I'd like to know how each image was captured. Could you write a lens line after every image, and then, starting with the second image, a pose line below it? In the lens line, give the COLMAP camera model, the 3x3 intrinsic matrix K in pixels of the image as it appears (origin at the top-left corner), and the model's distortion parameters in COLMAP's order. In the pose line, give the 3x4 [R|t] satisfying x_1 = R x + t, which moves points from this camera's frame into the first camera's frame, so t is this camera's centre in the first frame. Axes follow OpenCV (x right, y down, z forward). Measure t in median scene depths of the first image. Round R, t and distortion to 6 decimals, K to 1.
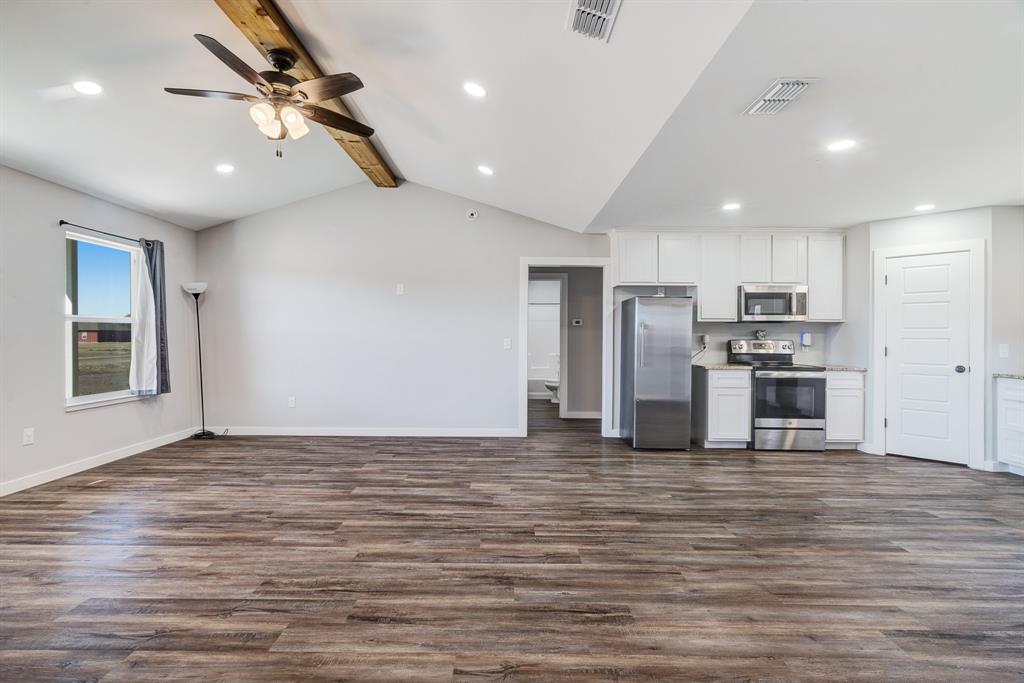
lens RADIAL K [[464.5, 0, 507.4], [0, 464.5, 340.5], [0, 0, 1]] dist [-0.003281, 0.000707]
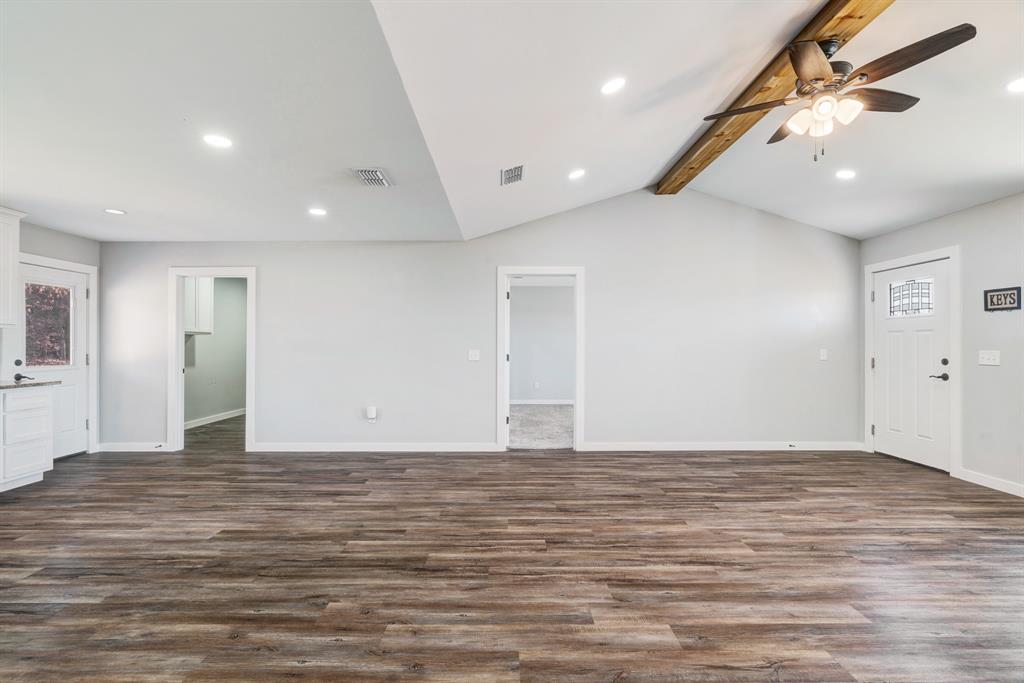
lens RADIAL K [[464.5, 0, 507.4], [0, 464.5, 340.5], [0, 0, 1]] dist [-0.003281, 0.000707]
pose [[-0.999969, -0.005890, -0.005235, 0.137379], [-0.005860, 0.999967, -0.005696, -0.016384], [0.005268, -0.005665, -0.999970, 1.858980]]
